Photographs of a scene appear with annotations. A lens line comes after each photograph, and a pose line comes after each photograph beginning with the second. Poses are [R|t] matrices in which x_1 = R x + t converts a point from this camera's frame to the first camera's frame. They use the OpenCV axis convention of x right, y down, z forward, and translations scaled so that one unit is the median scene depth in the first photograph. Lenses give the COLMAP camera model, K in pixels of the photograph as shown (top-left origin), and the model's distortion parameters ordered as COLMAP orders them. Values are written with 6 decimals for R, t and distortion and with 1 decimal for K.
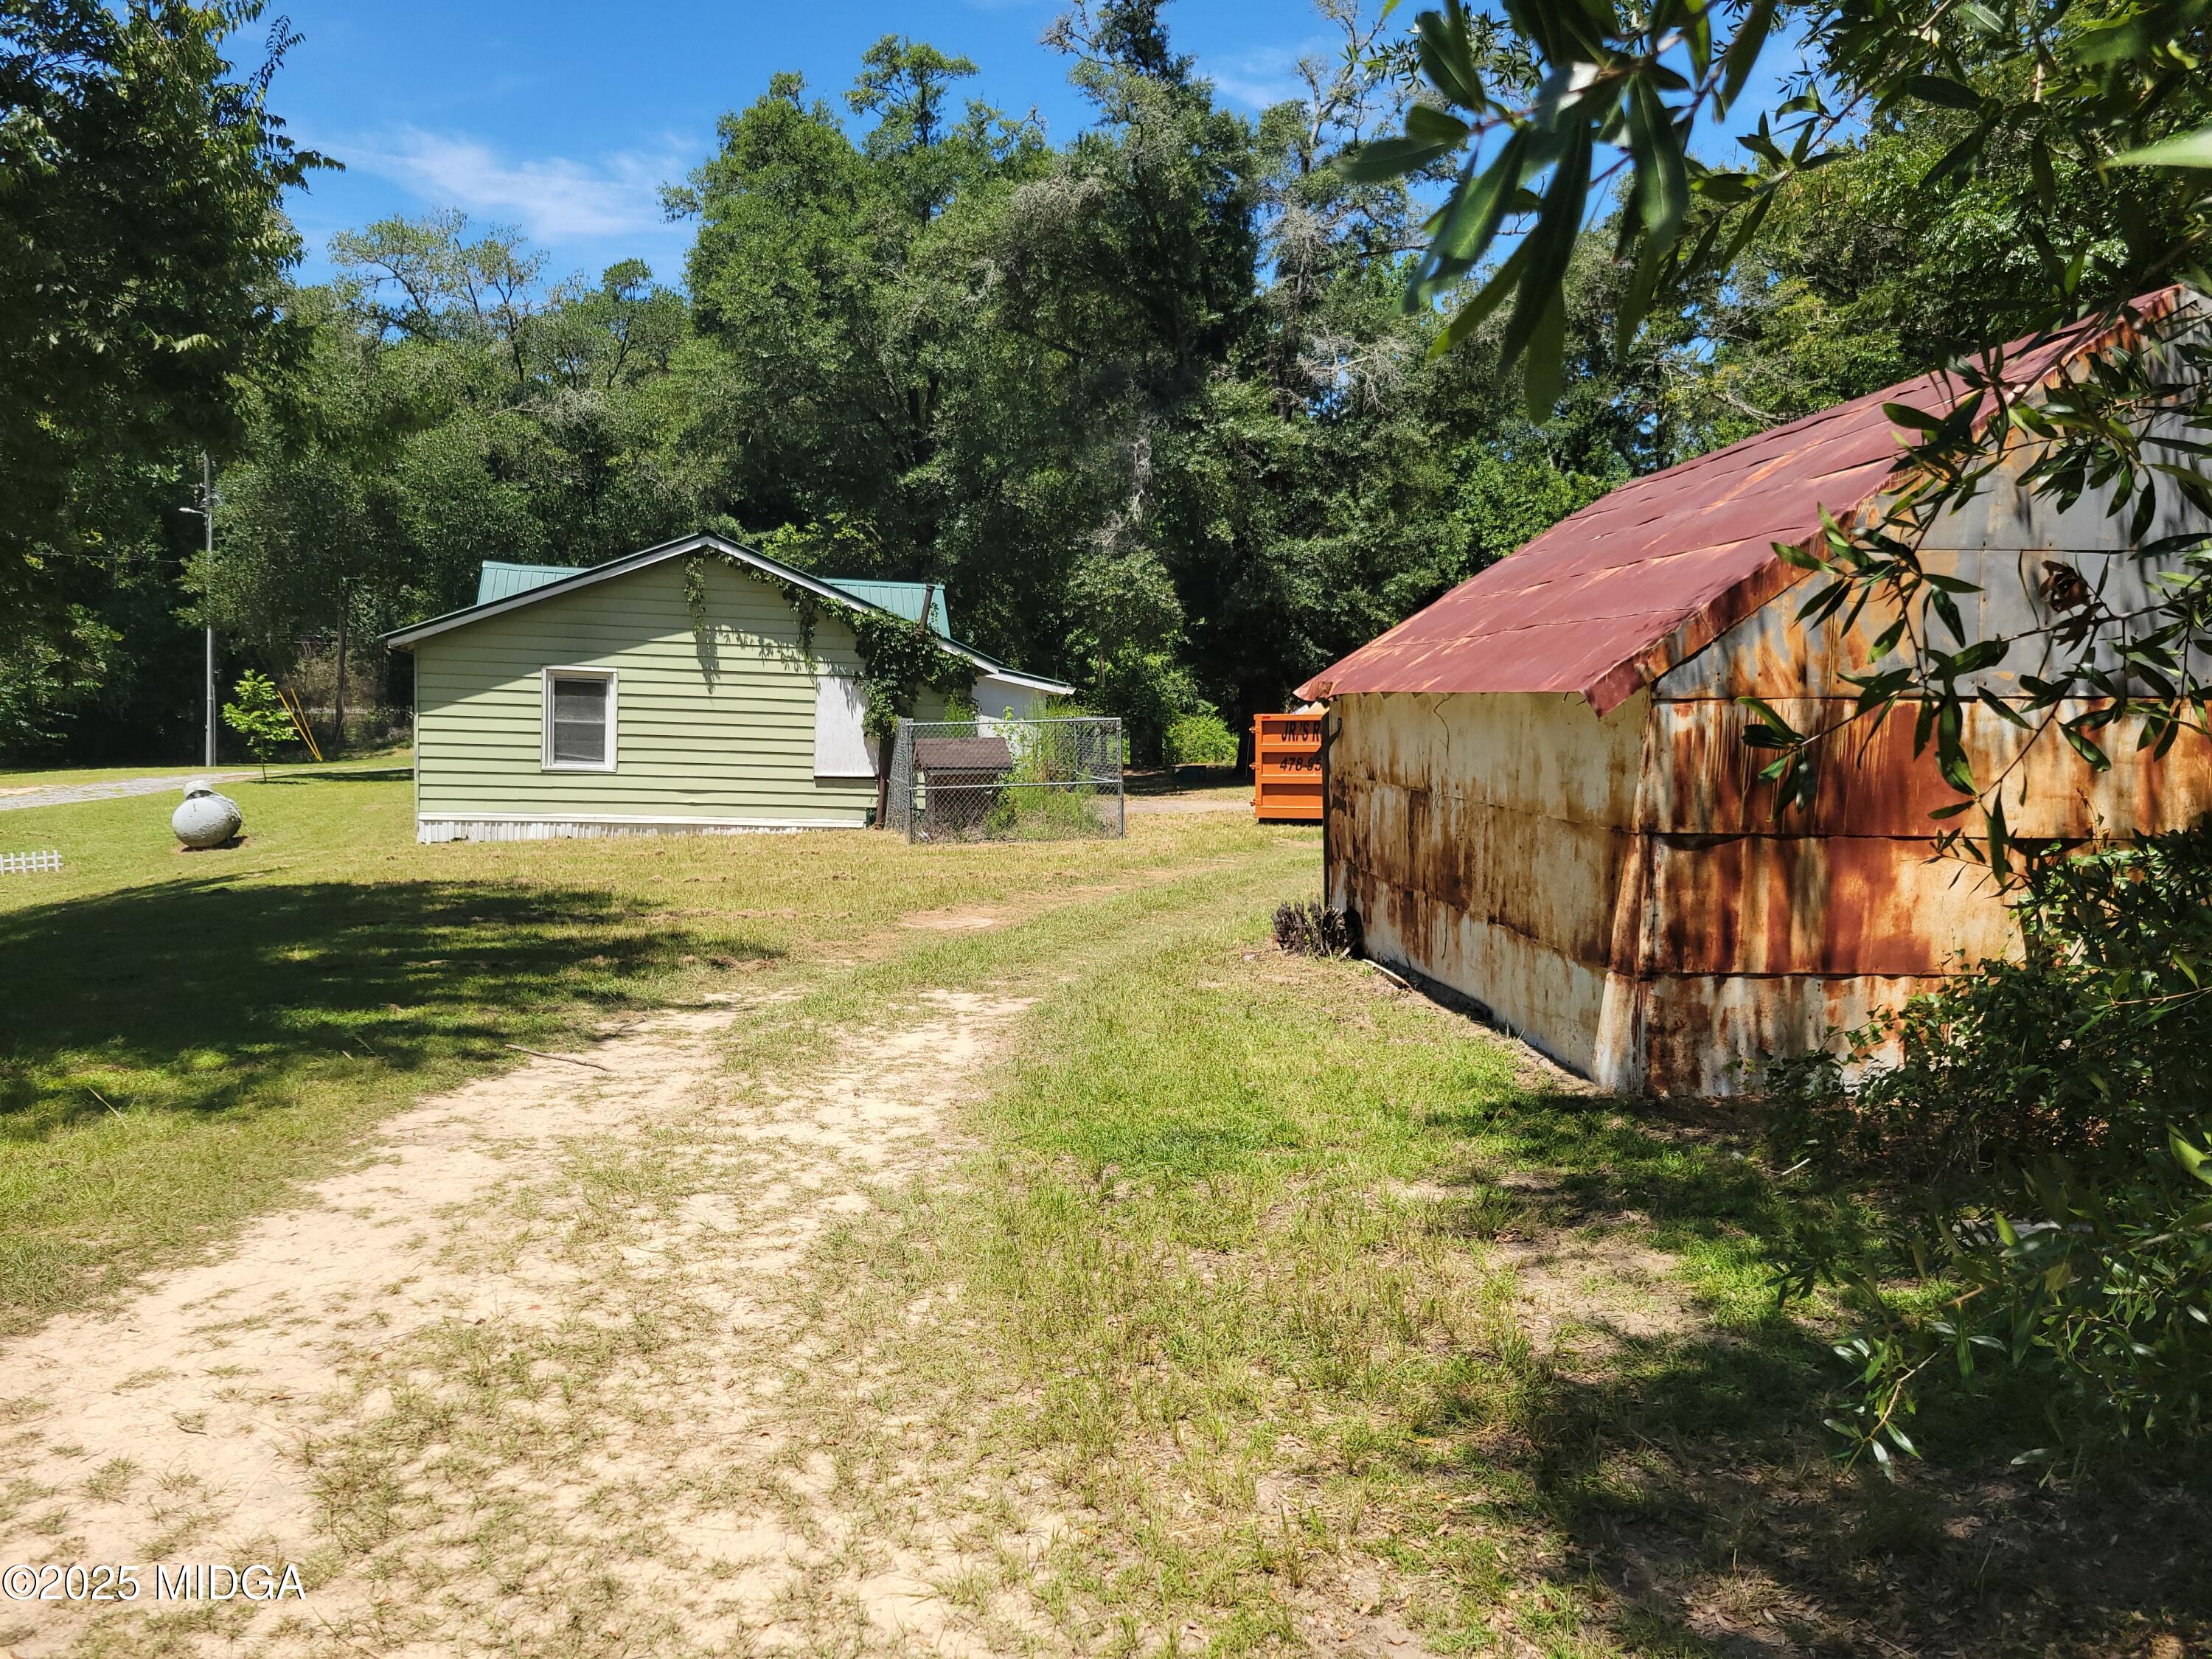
lens RADIAL K [[1687.0, 0, 1098.0], [0, 1687.0, 819.7], [0, 0, 1]] dist [0.040494, -0.004566]
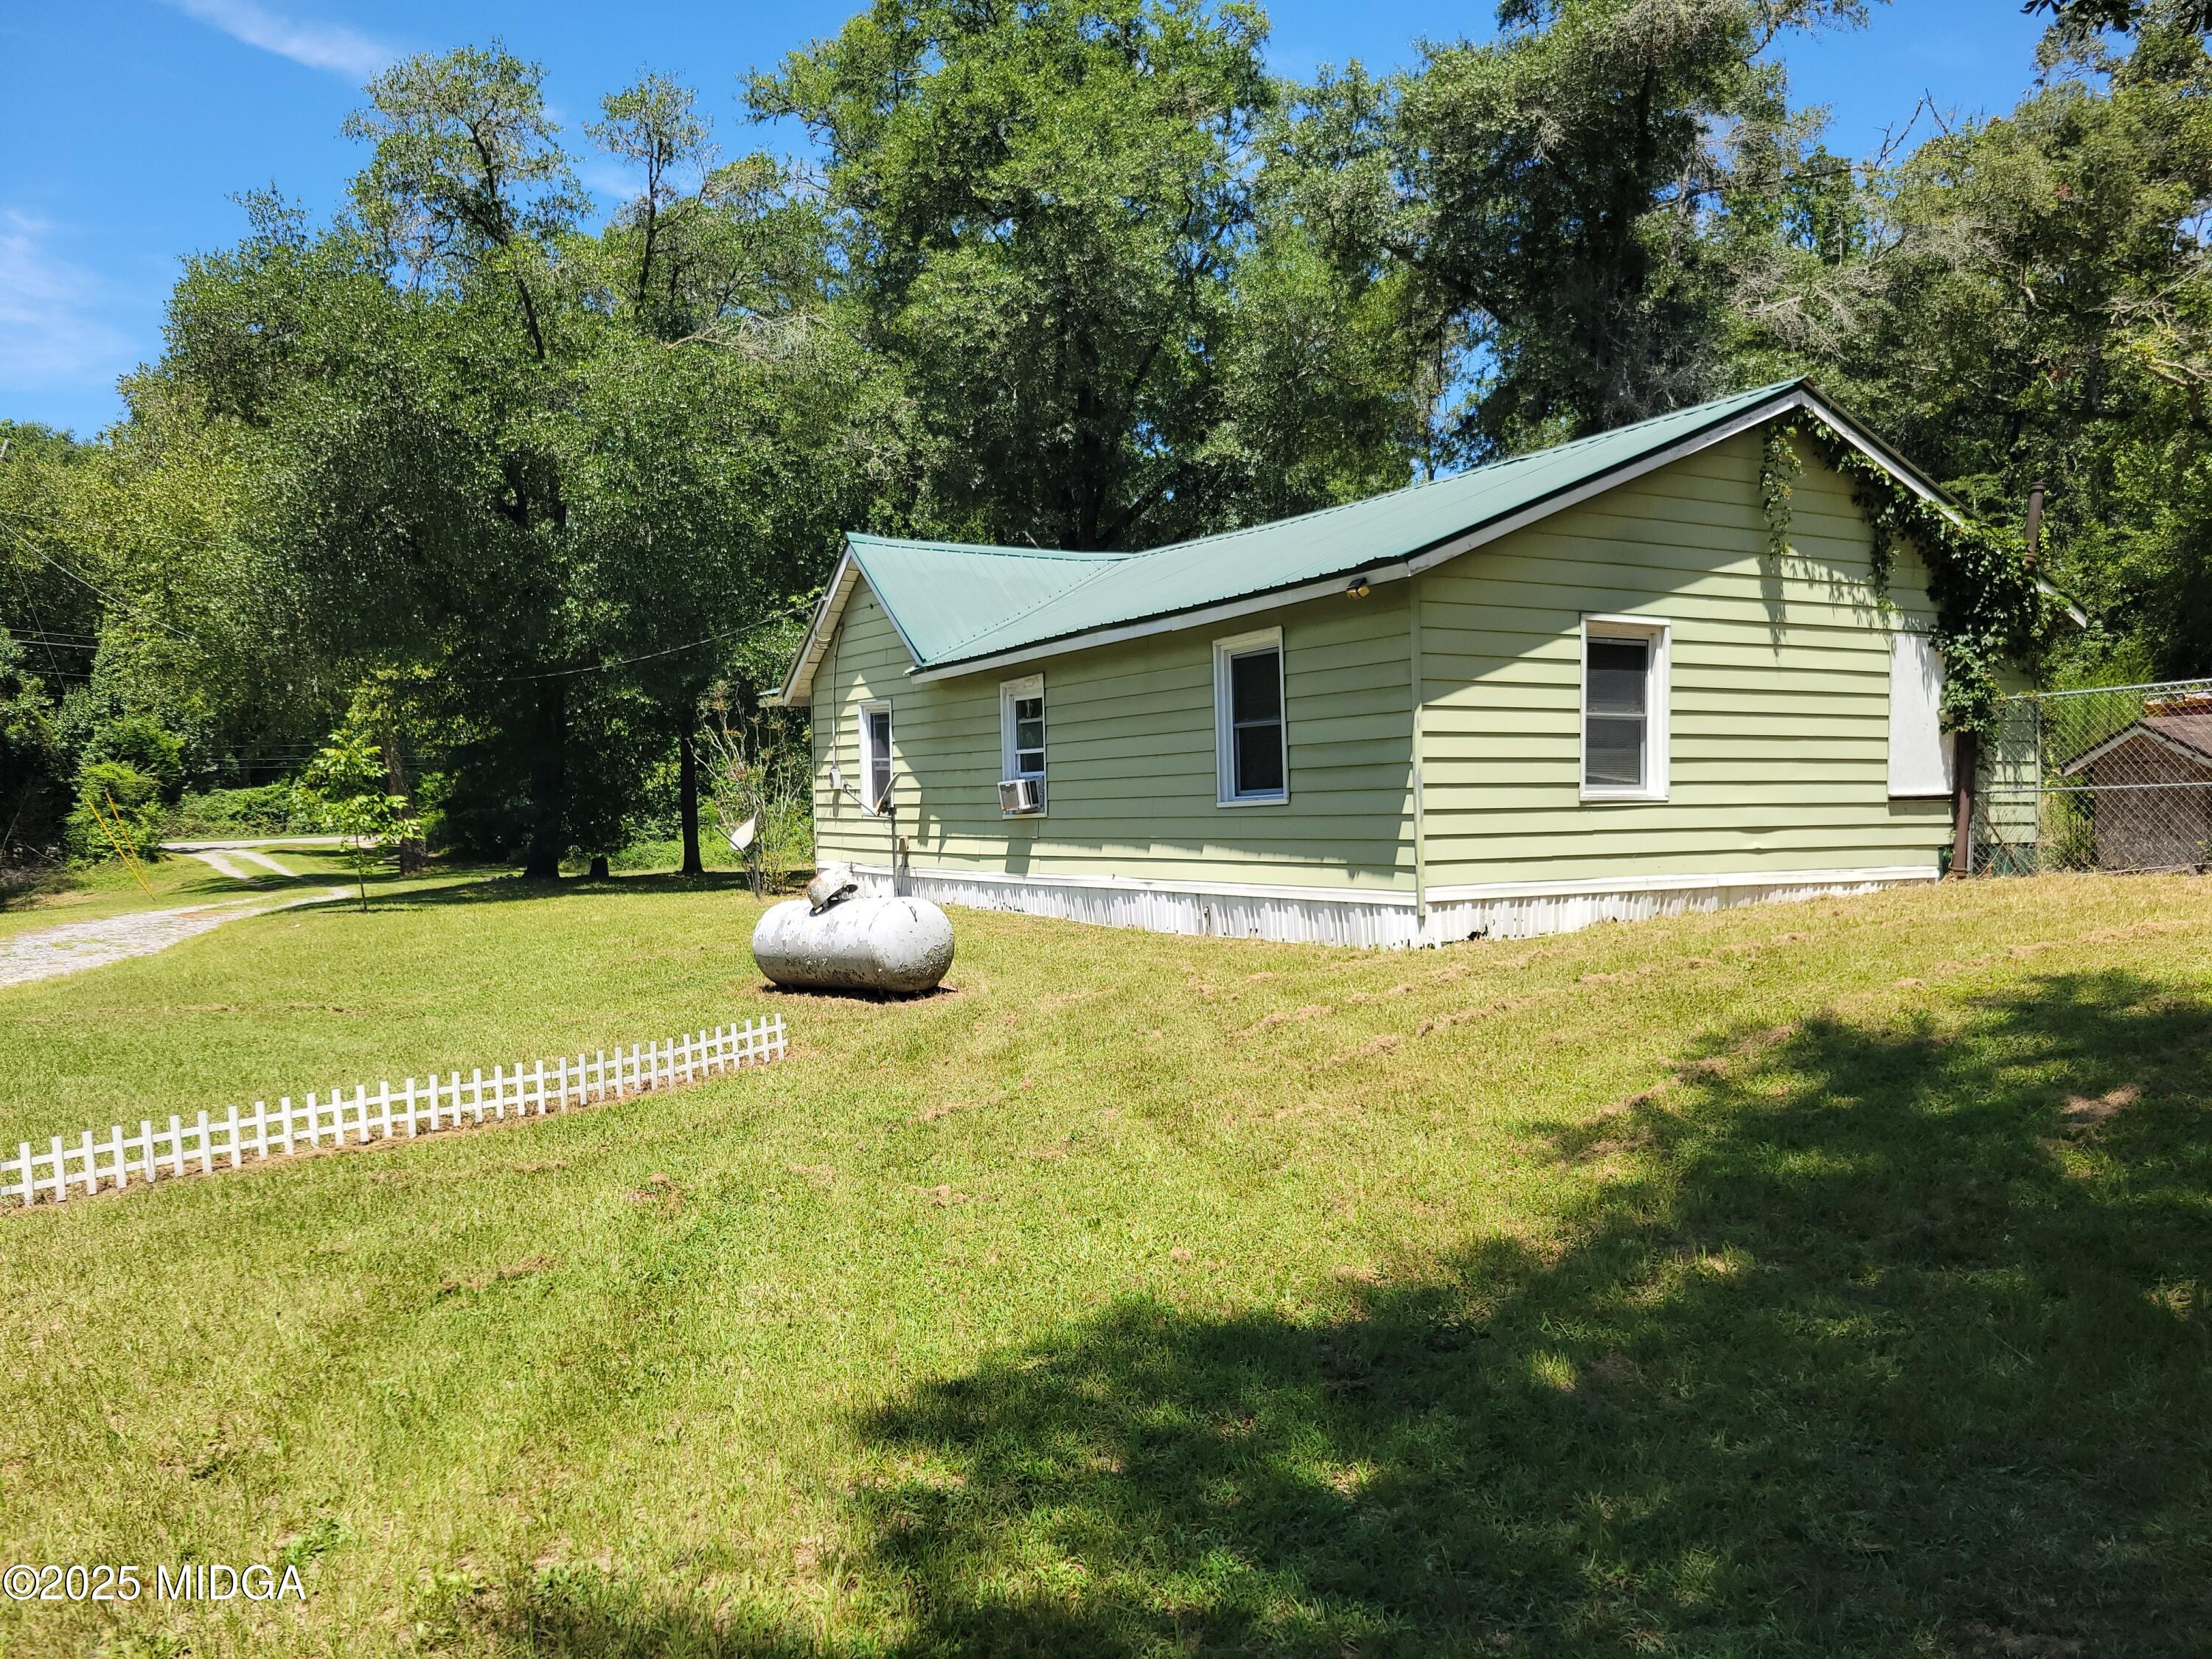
lens RADIAL K [[1687.0, 0, 1108.4], [0, 1687.0, 847.6], [0, 0, 1]] dist [0.040494, -0.004566]
pose [[0.958256, -0.055655, 0.280442, -0.631994], [0.068180, 0.997055, -0.035097, -0.005265], [-0.277663, 0.052753, 0.959229, 0.505952]]
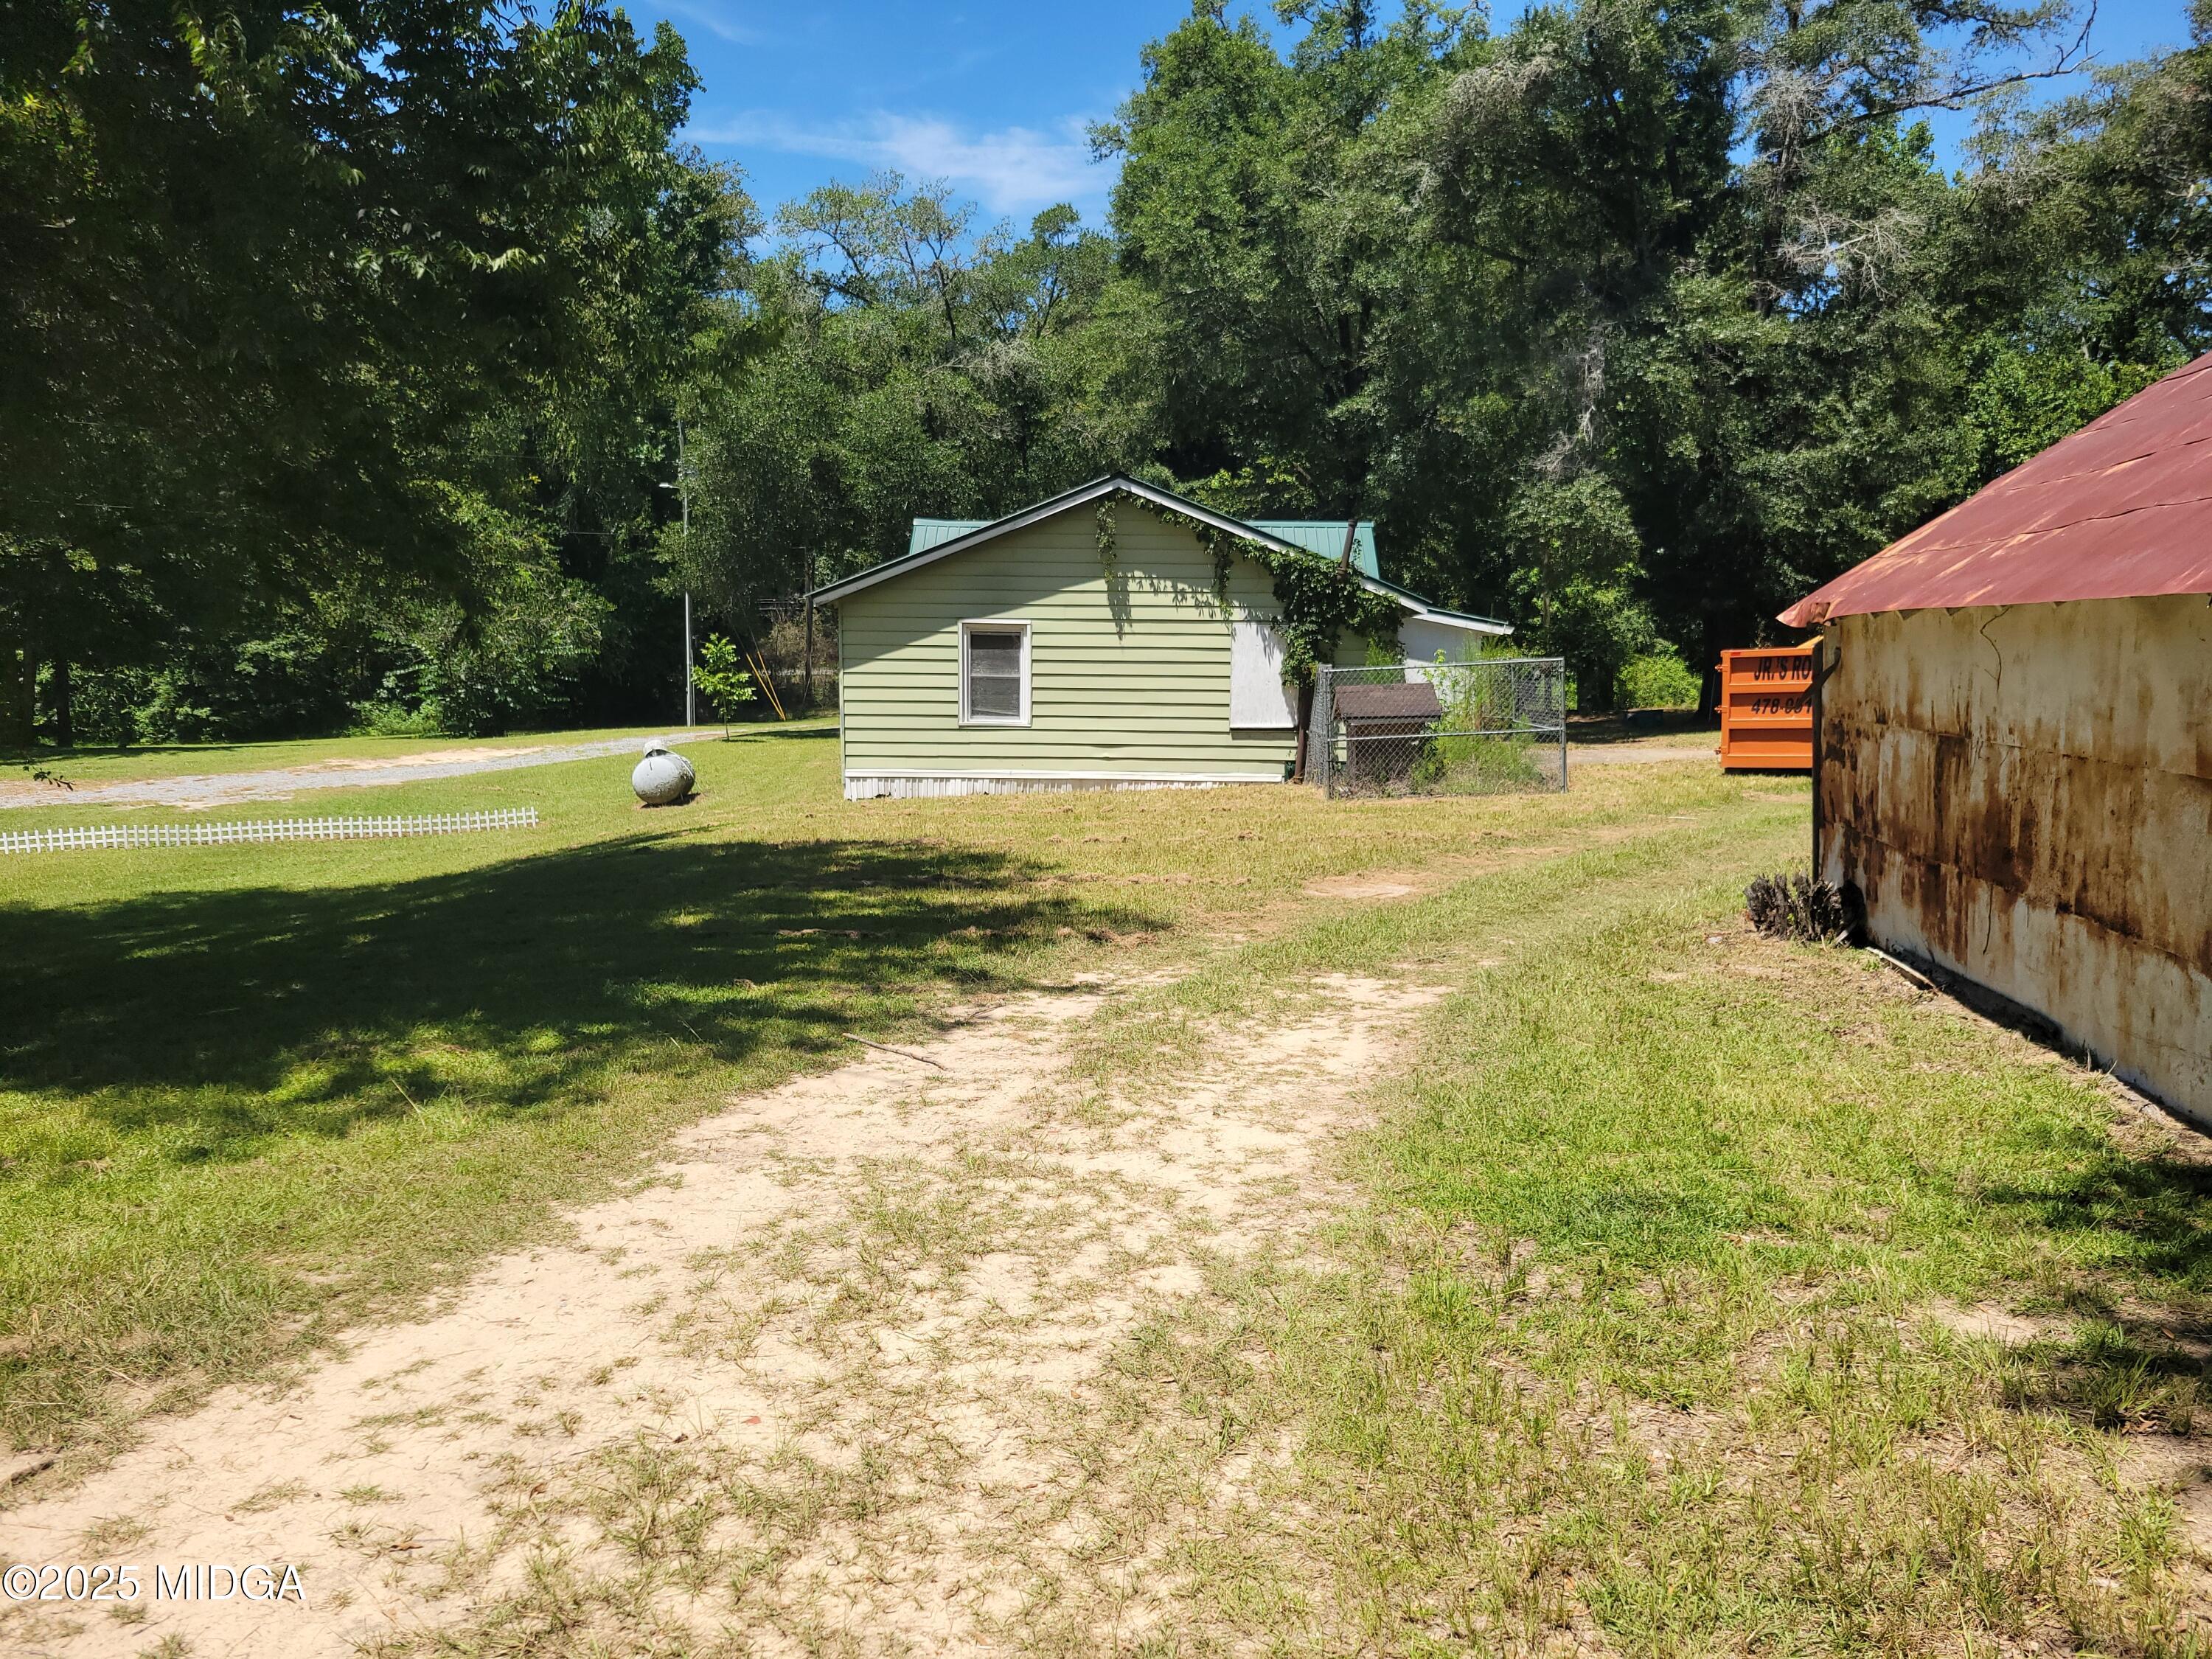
lens RADIAL K [[1687.0, 0, 1121.1], [0, 1687.0, 863.5], [0, 0, 1]] dist [0.040494, -0.004566]
pose [[0.970074, 0.005646, -0.242744, 0.004053], [0.007837, 0.998481, 0.054542, -0.001858], [0.242683, -0.054812, 0.968556, 0.060779]]
